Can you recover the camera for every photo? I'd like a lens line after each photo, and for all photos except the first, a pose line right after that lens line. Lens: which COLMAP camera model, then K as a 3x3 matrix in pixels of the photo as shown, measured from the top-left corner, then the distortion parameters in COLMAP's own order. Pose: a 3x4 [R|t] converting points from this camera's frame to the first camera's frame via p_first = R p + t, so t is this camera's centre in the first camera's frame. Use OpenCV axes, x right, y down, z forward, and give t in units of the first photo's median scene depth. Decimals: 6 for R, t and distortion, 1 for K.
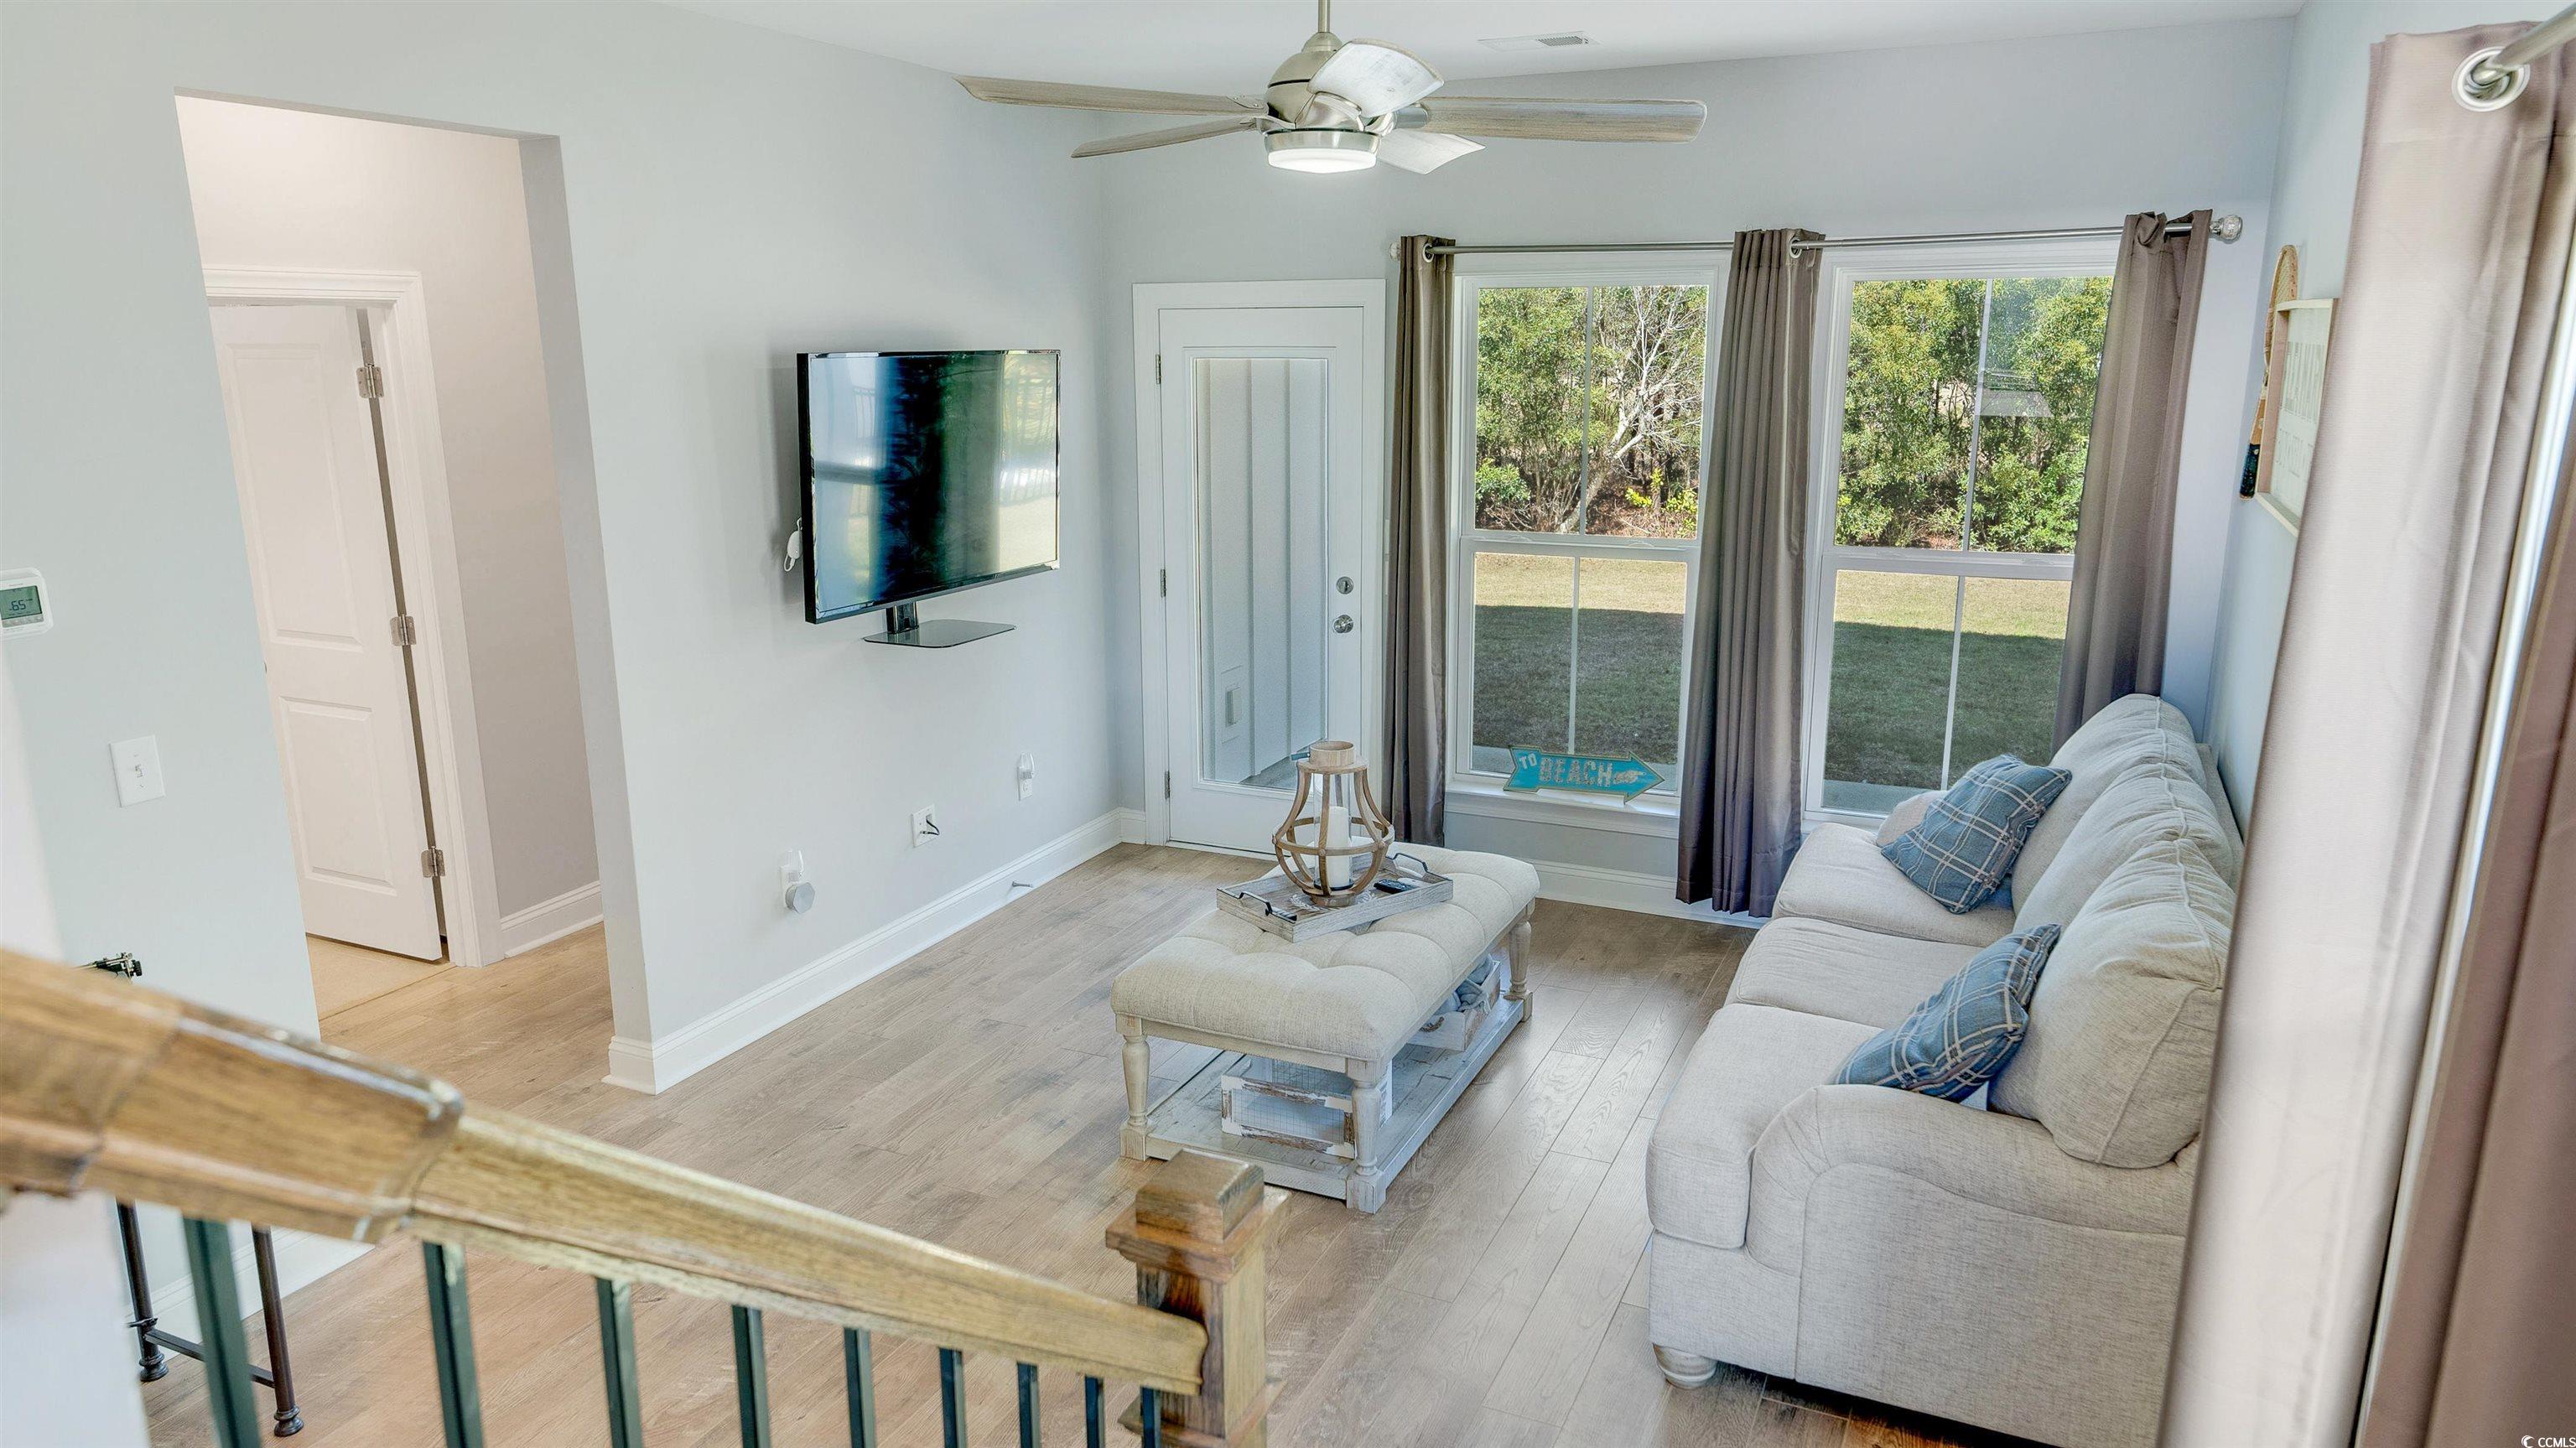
lens RADIAL K [[1661.1, 0, 1288.0], [0, 1661.1, 724.0], [0, 0, 1]] dist [0.044917, 0.000398]
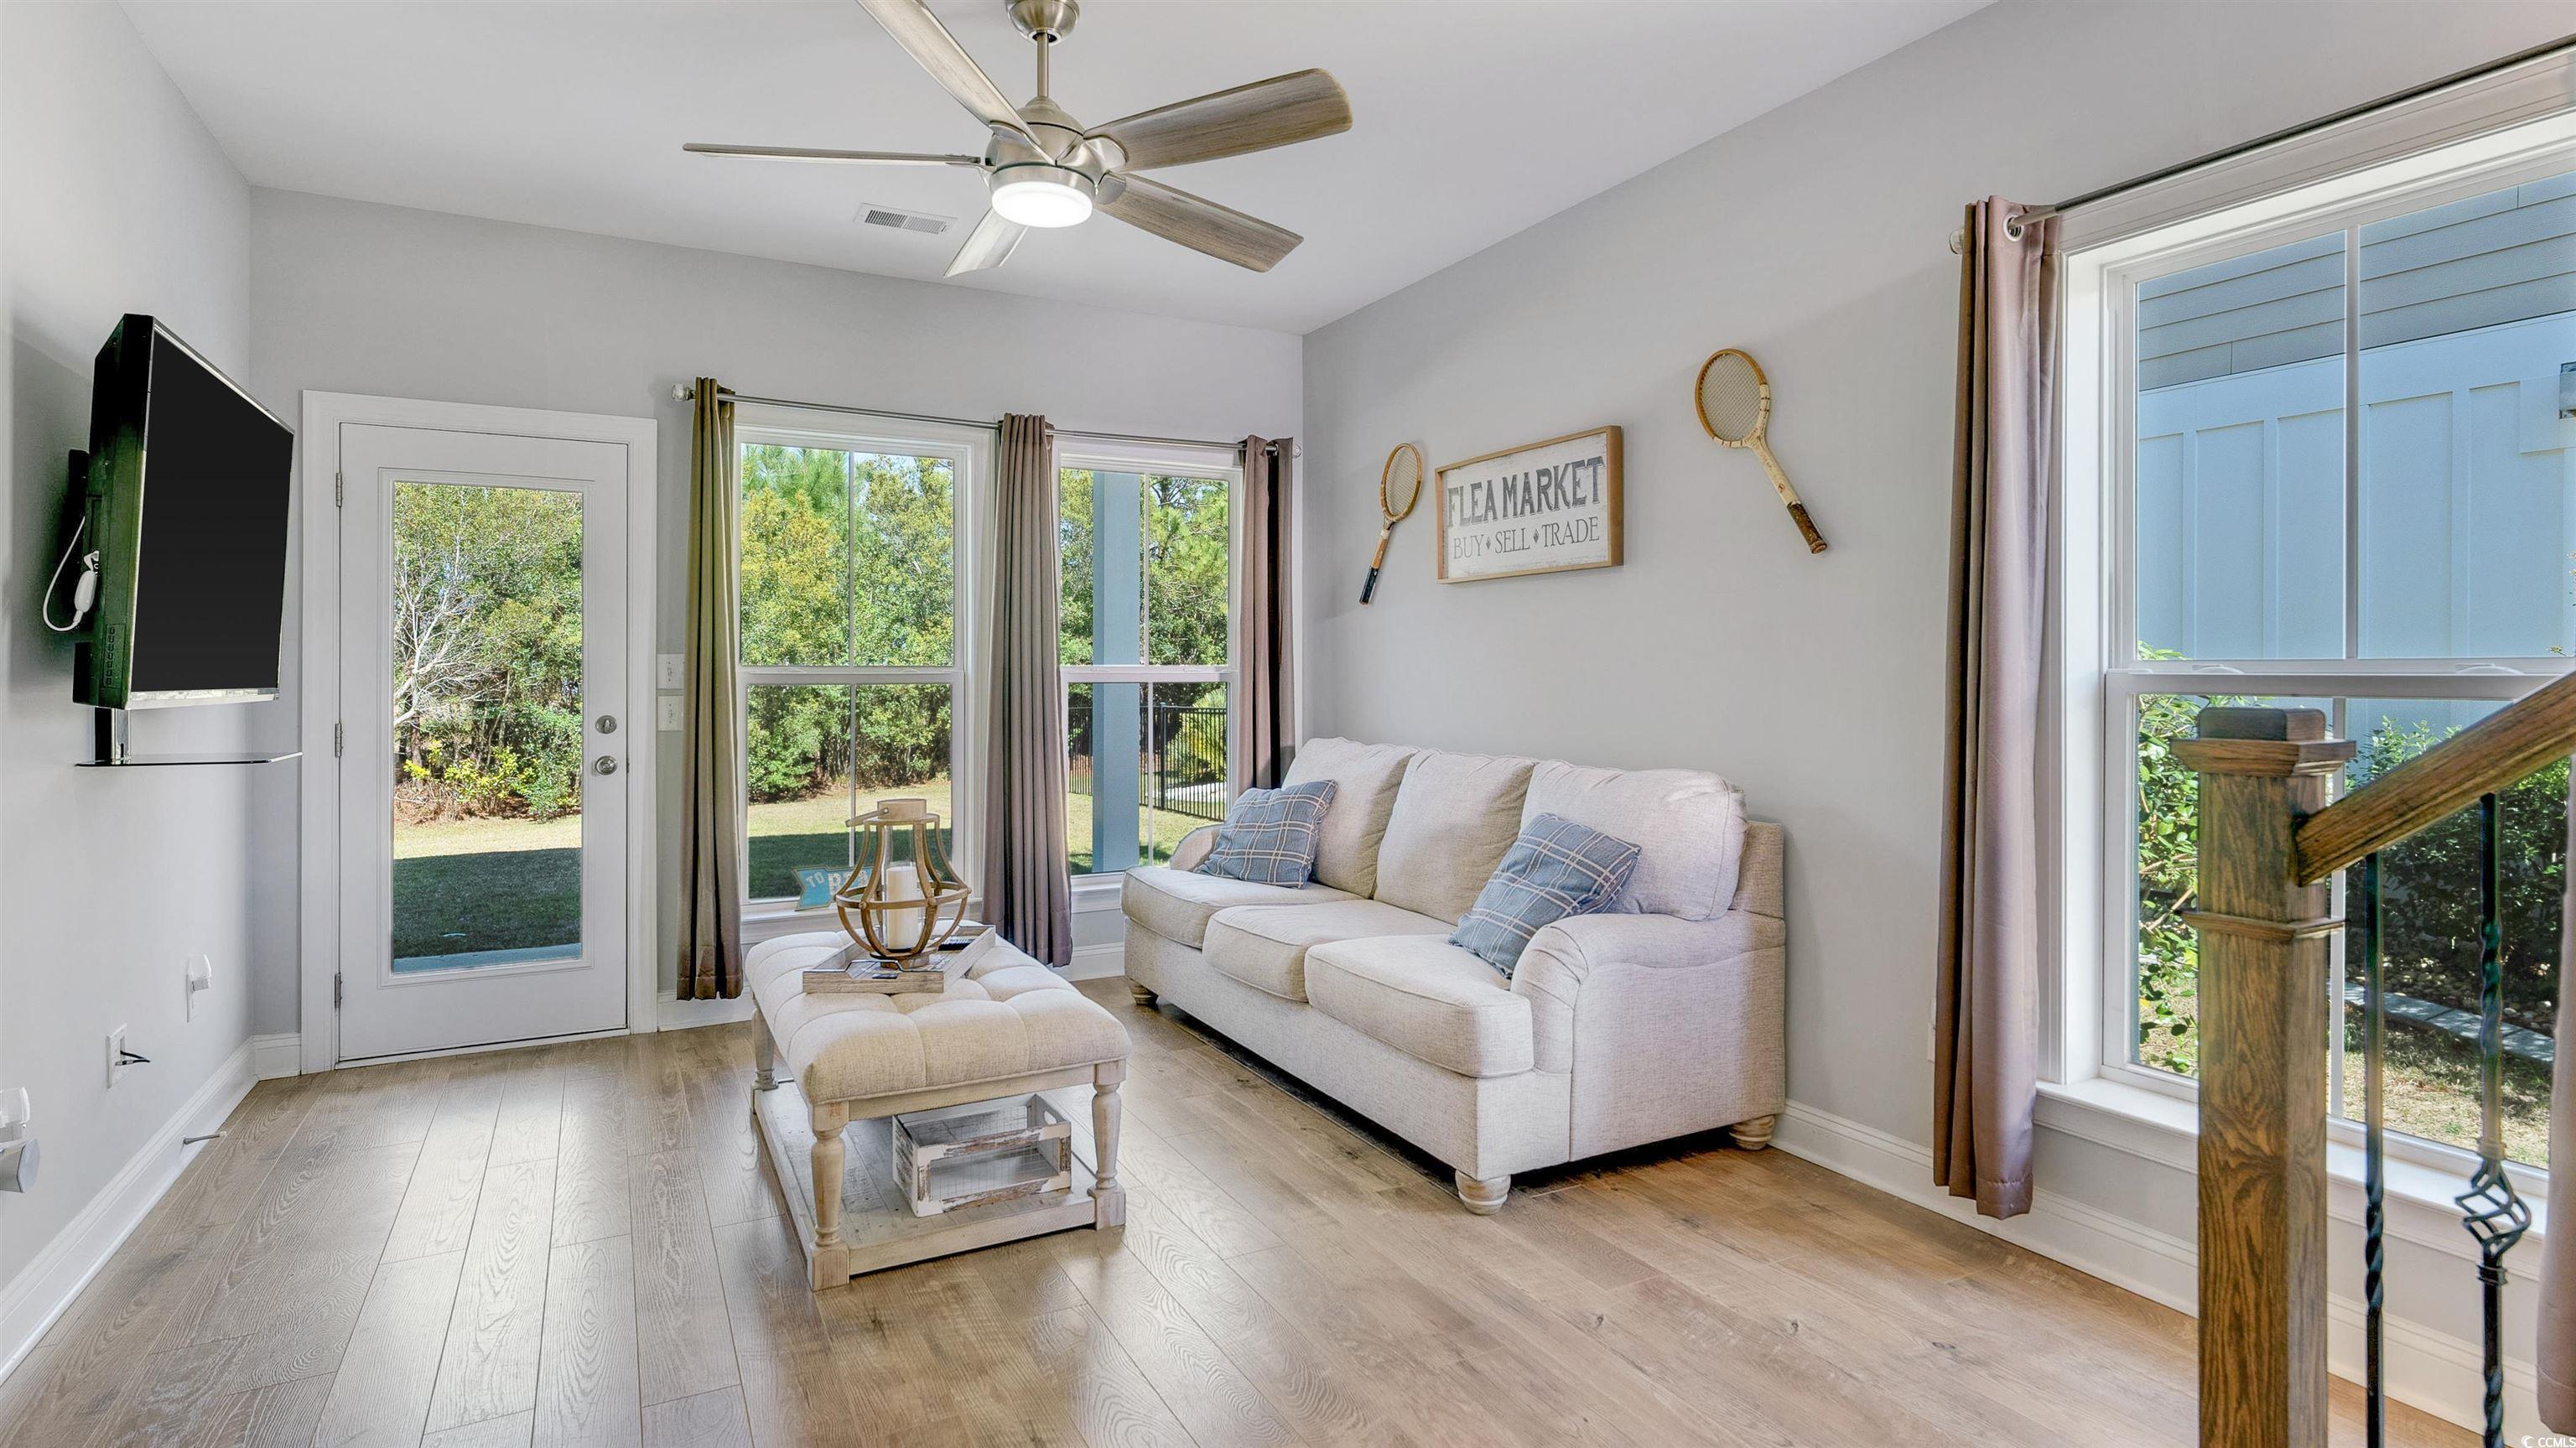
lens RADIAL K [[1288.0, 0, 1290.8], [0, 1288.0, 688.3], [0, 0, 1]] dist [-0.000287, -0.000083]
pose [[0.606908, -0.005182, 0.794755, -0.326877], [0.179981, 0.974897, -0.131084, 0.066560], [-0.774125, 0.222597, 0.592605, 0.259575]]
